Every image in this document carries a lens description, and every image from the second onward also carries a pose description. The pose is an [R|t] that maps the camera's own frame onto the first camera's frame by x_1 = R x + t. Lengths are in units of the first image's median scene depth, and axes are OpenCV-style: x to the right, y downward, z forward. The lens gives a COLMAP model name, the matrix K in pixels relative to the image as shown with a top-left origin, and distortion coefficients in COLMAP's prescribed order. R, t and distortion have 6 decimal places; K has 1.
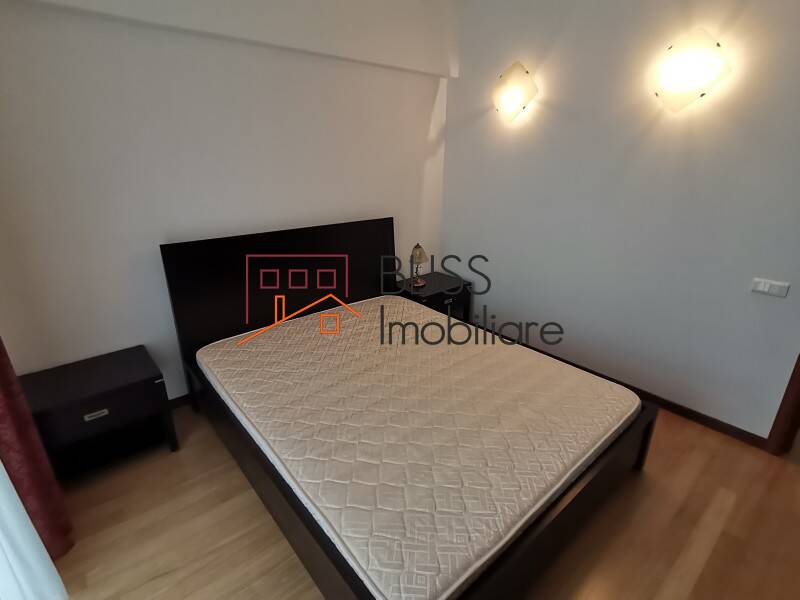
lens RADIAL K [[393.7, 0, 404.3], [0, 393.7, 293.9], [0, 0, 1]] dist [0.015230, -0.000048]
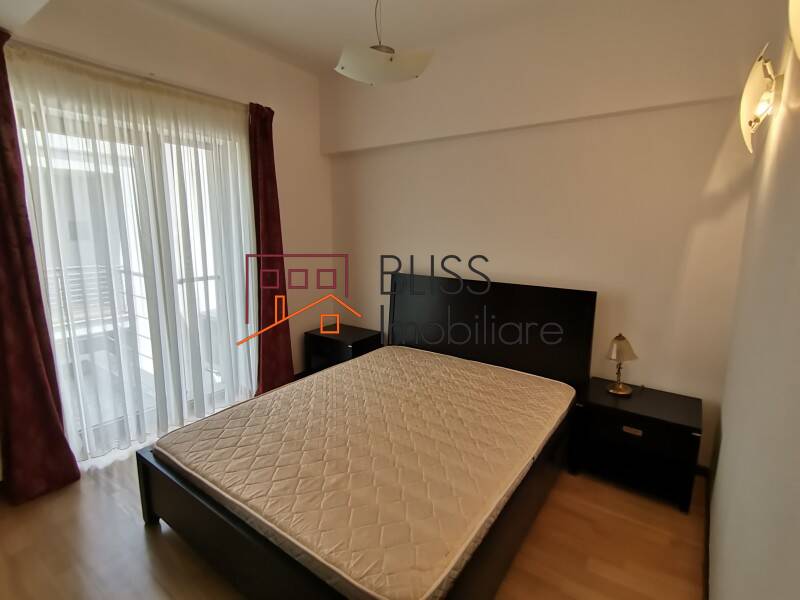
lens RADIAL K [[393.7, 0, 404.3], [0, 393.7, 293.9], [0, 0, 1]] dist [0.015230, -0.000048]
pose [[0.233118, 0.163281, -0.958642, 0.641532], [-0.329788, 0.940657, 0.080021, -0.126605], [0.914820, 0.297494, 0.273132, 0.432379]]
